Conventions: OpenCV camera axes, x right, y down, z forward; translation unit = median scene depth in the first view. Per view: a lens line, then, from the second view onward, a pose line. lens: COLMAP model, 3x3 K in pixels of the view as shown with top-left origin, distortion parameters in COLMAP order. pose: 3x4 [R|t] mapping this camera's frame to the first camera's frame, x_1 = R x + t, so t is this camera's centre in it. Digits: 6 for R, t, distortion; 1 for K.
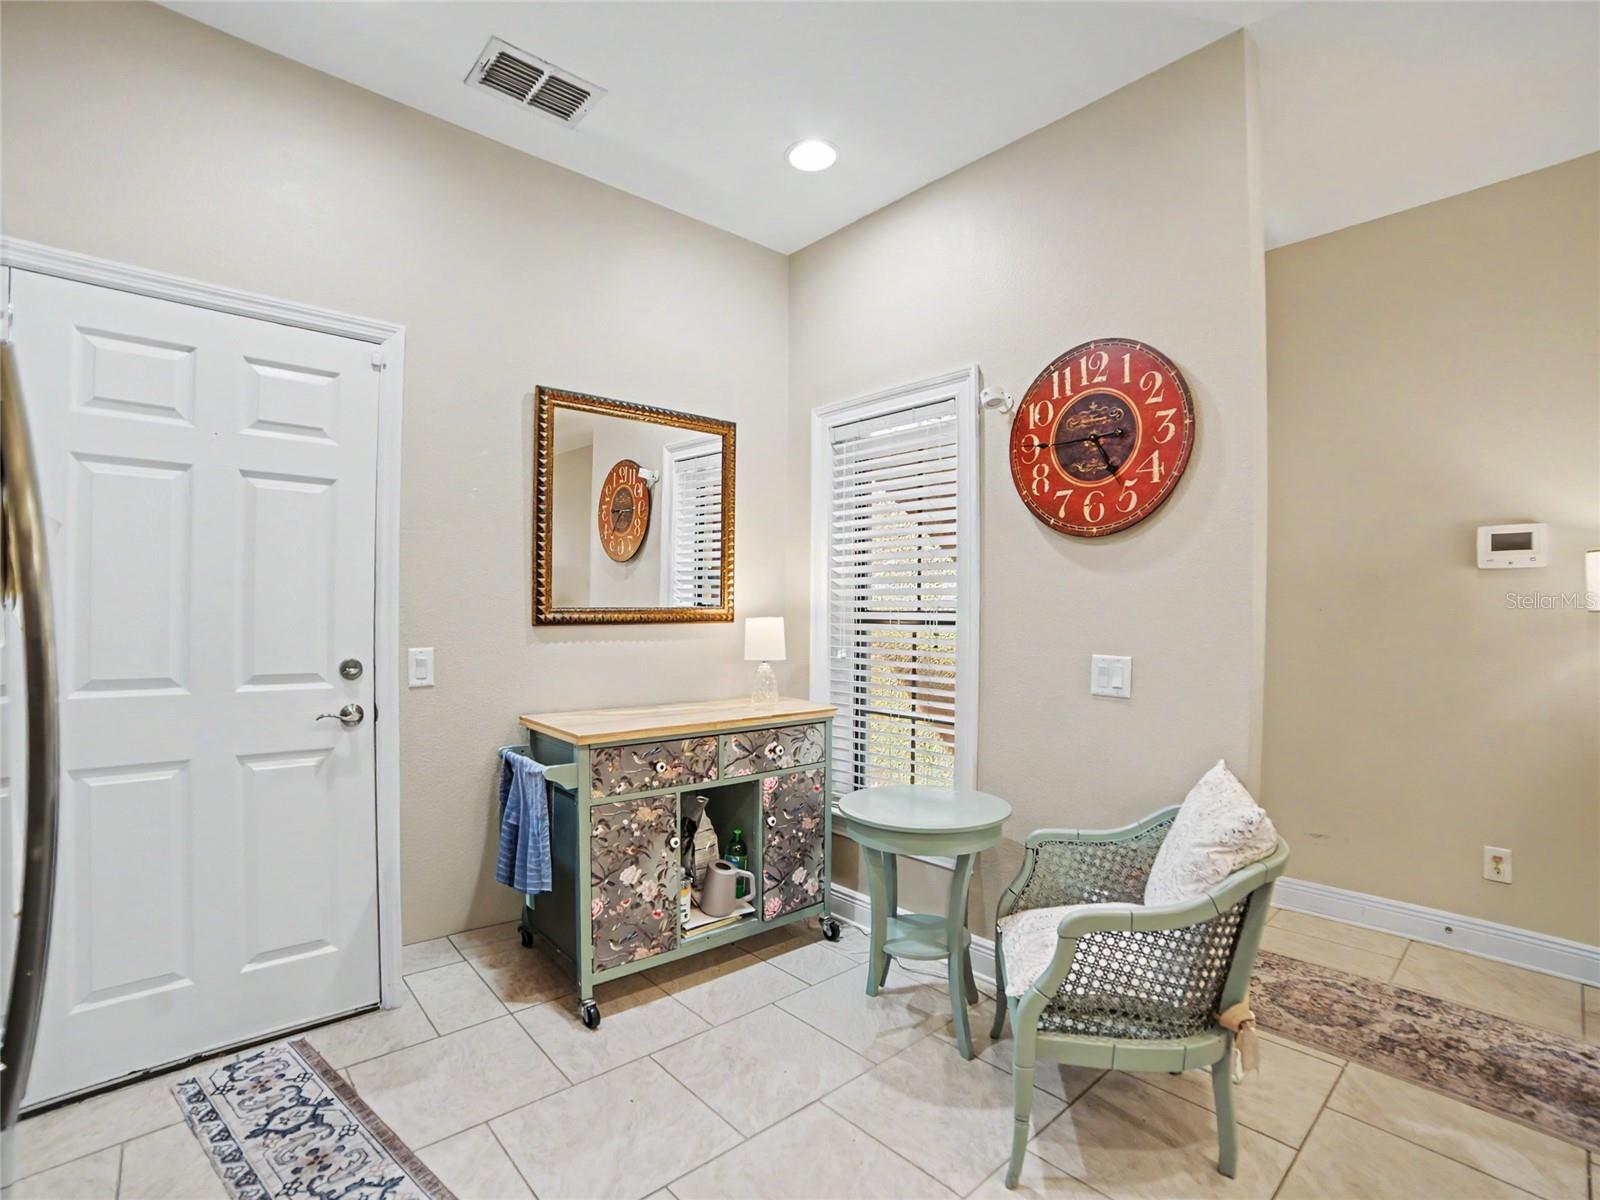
lens RADIAL K [[755.9, 0, 800.0], [0, 755.9, 600.0], [0, 0, 1]] dist [-0.100683, 0.034331]
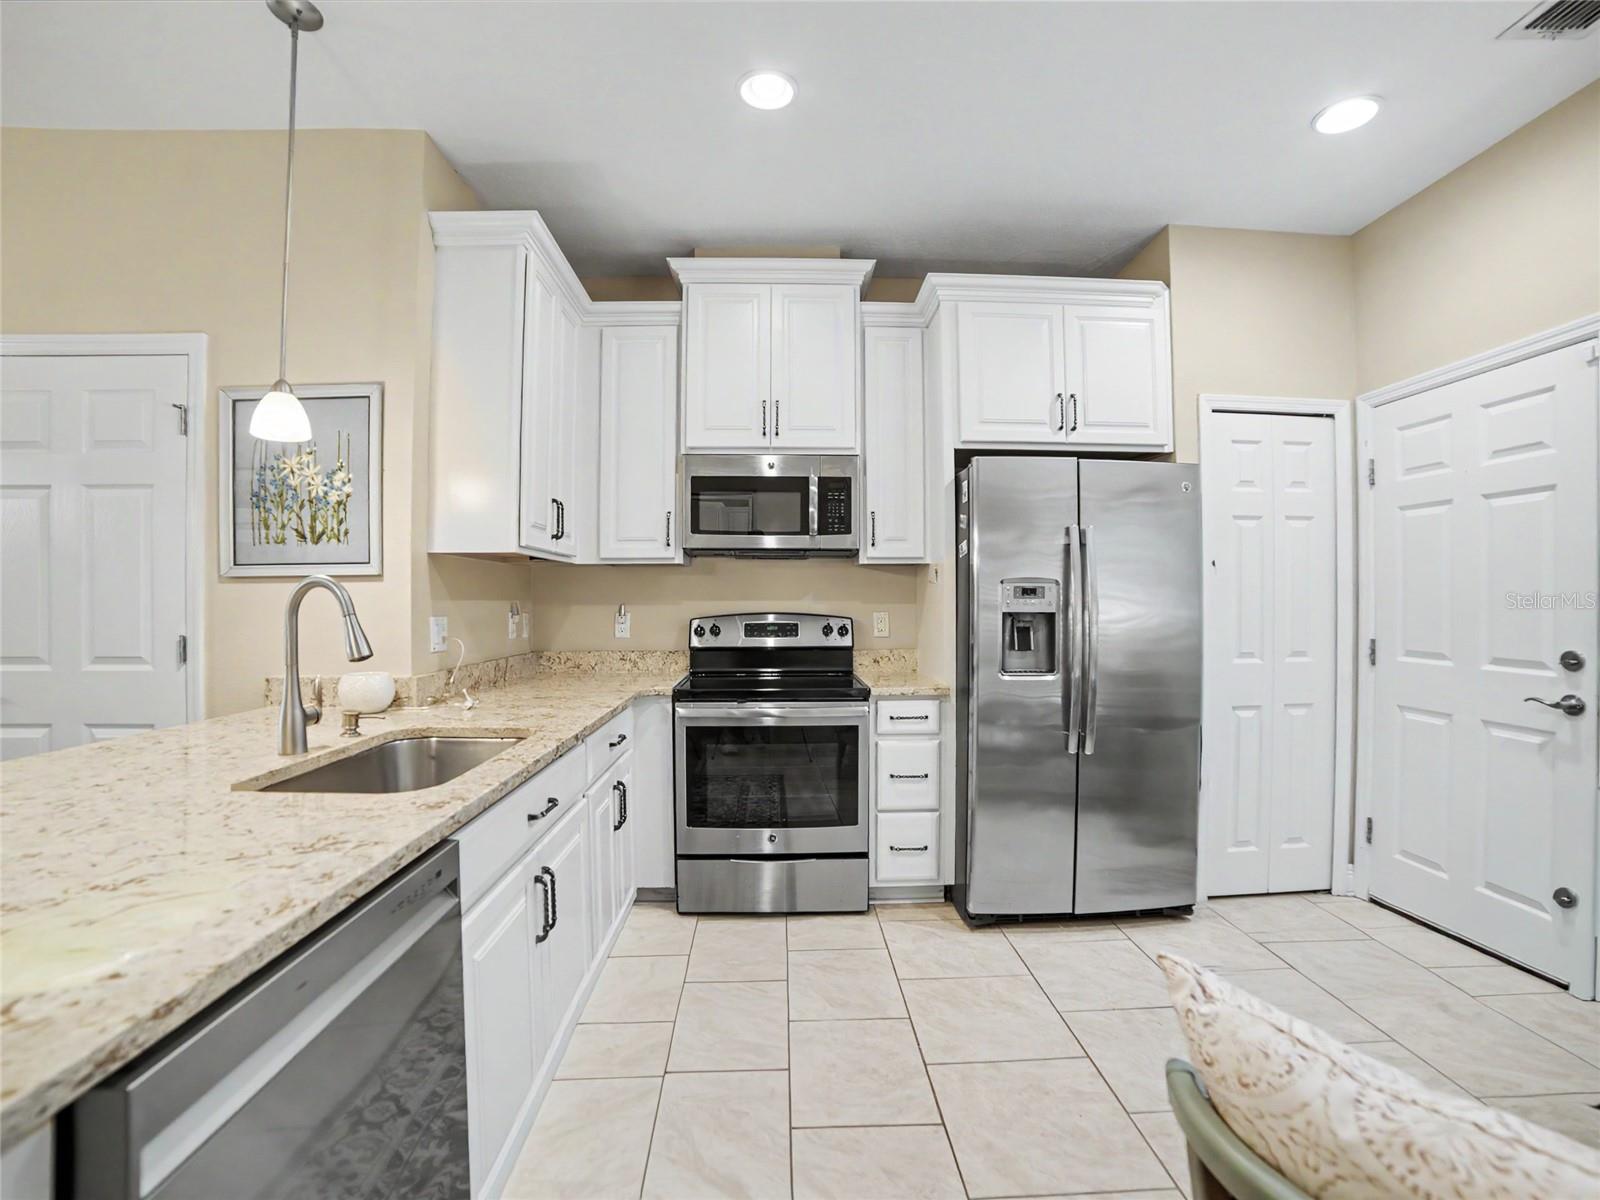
lens RADIAL K [[729.1, 0, 794.4], [0, 729.1, 593.1], [0, 0, 1]] dist [-0.098419, 0.030846]
pose [[-0.662296, -0.023454, -0.748875, 0.804144], [-0.003772, 0.999602, -0.027970, 0.026549], [0.749232, -0.015699, -0.662121, 0.760883]]
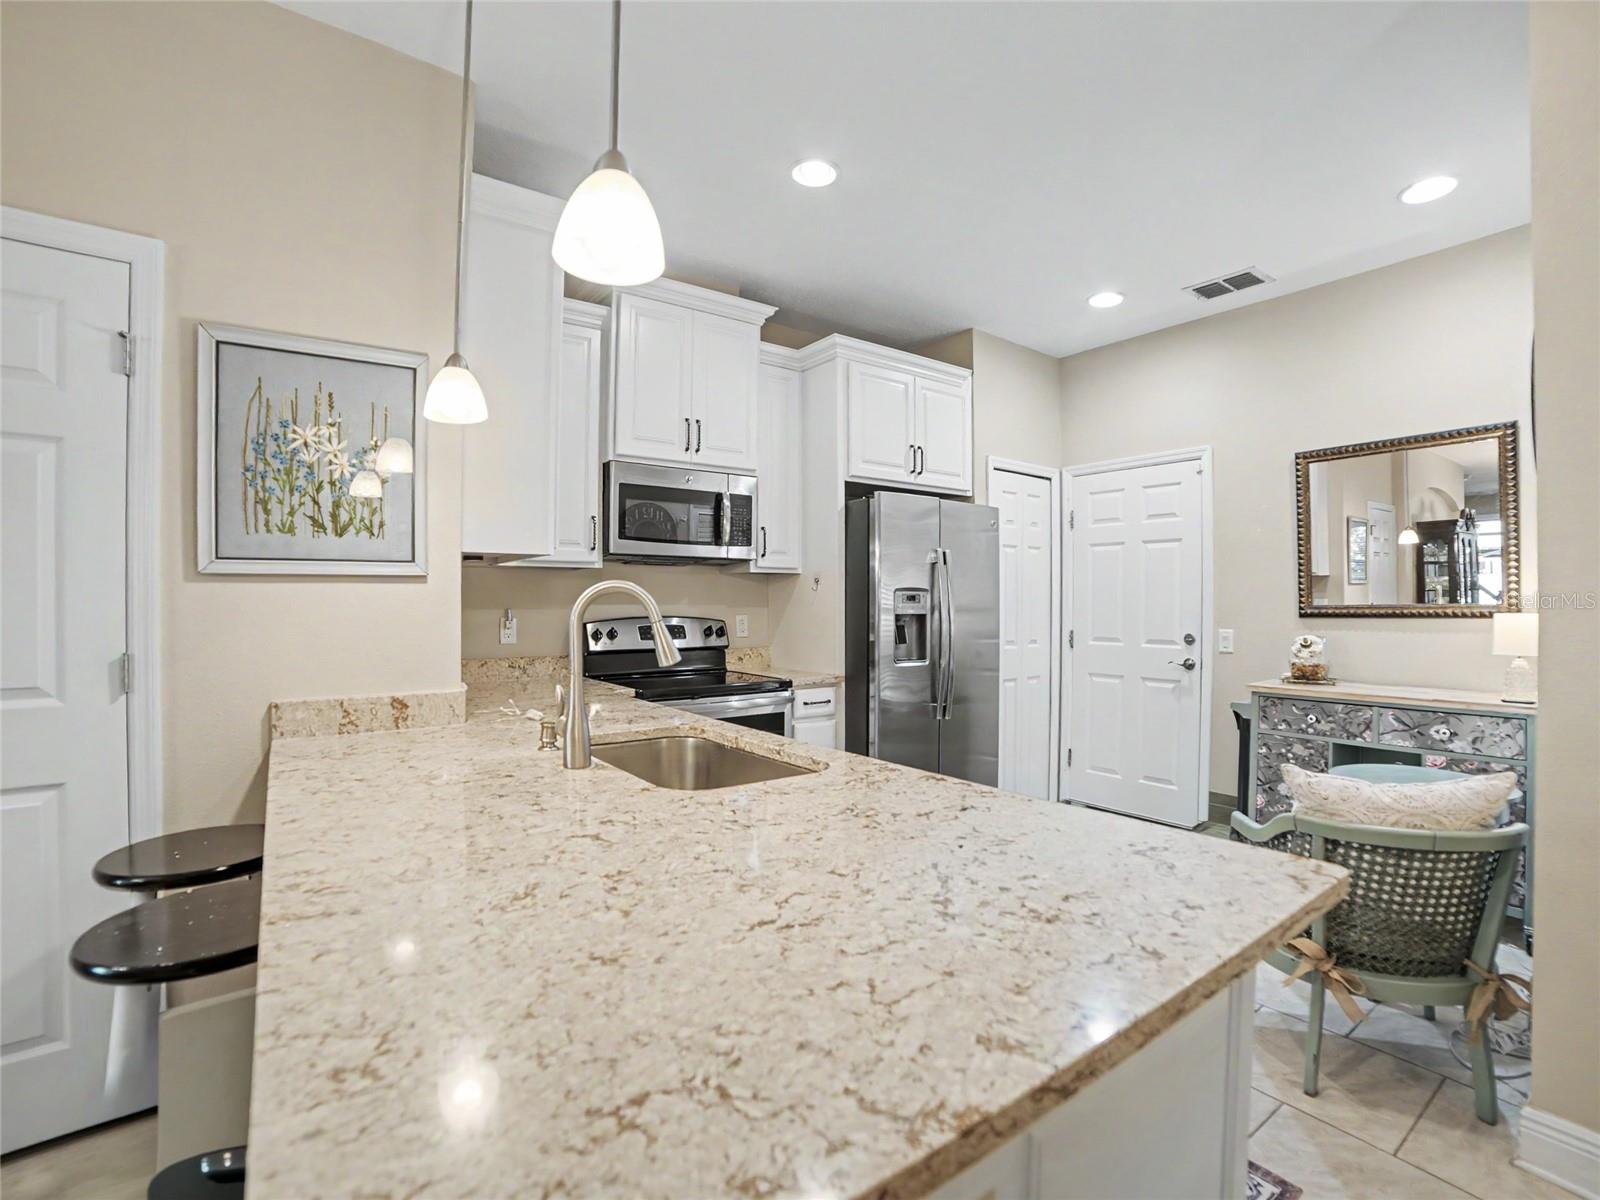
lens RADIAL K [[755.9, 0, 800.0], [0, 755.9, 600.0], [0, 0, 1]] dist [-0.100683, 0.034331]
pose [[-0.122321, -0.021566, -0.992256, 1.283015], [0.006633, 0.999724, -0.022546, 0.028709], [0.992468, -0.009339, -0.122144, 0.236565]]
